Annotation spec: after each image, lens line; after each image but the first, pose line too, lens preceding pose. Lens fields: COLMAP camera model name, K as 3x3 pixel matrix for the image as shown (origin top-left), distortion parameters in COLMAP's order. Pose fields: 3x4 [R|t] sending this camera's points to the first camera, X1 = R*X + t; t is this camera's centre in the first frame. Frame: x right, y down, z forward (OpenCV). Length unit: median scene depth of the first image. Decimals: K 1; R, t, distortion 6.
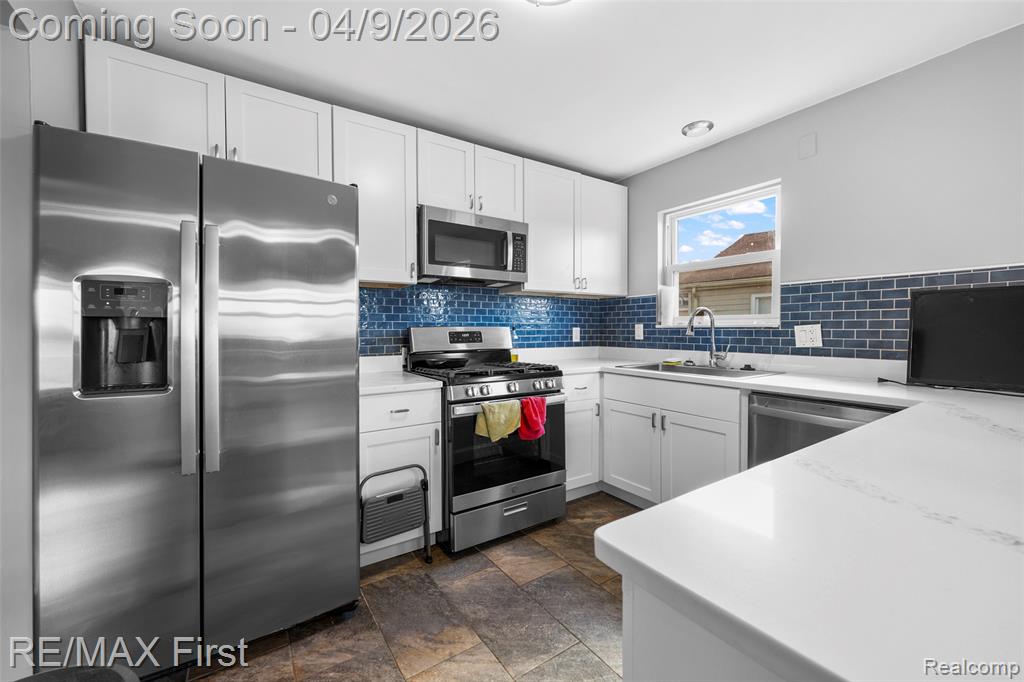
lens RADIAL K [[409.3, 0, 510.7], [0, 409.3, 337.7], [0, 0, 1]] dist [-0.000712, 0.000107]
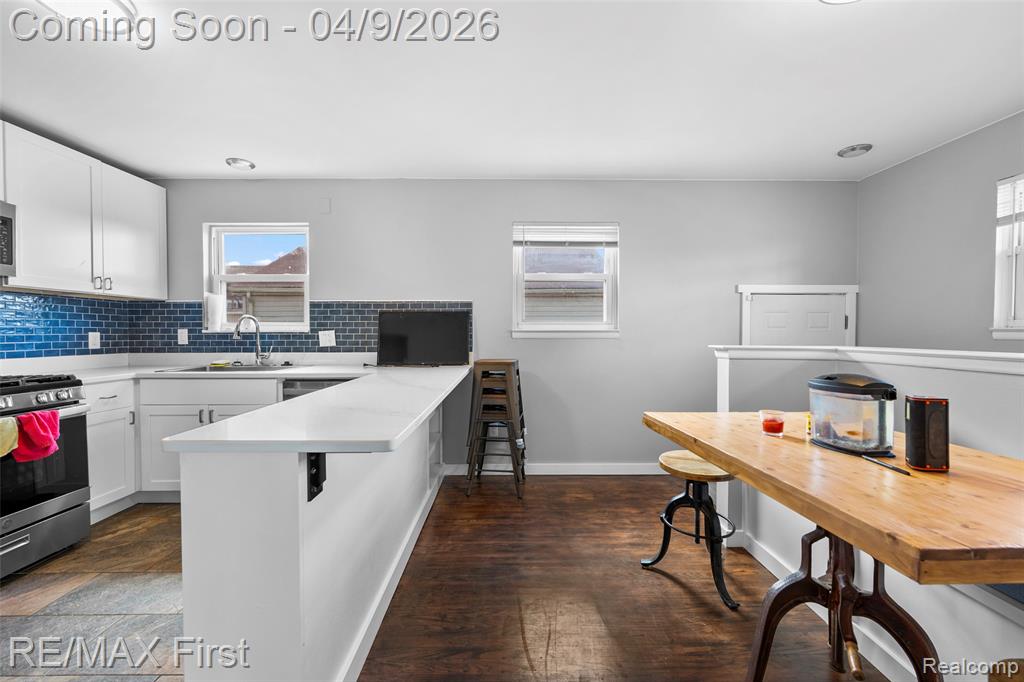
lens RADIAL K [[409.3, 0, 510.7], [0, 409.3, 337.7], [0, 0, 1]] dist [-0.000712, 0.000107]
pose [[0.553976, -0.009334, 0.832480, -0.096856], [0.019283, 0.999813, -0.001621, 0.006703], [-0.832309, 0.016951, 0.554053, -0.287189]]
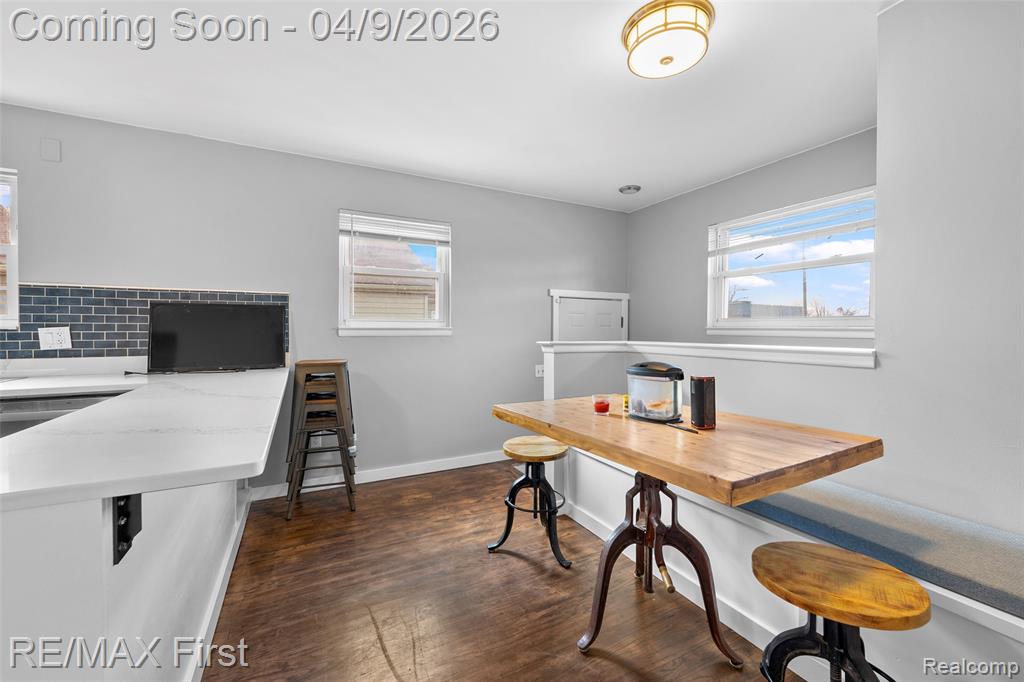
lens RADIAL K [[410.8, 0, 511.5], [0, 410.8, 333.0], [0, 0, 1]] dist [-0.000274, 0.000139]
pose [[0.118040, -0.005255, 0.992995, -0.128630], [0.022757, 0.999738, 0.002585, 0.005211], [-0.992748, 0.022293, 0.118129, -0.208871]]
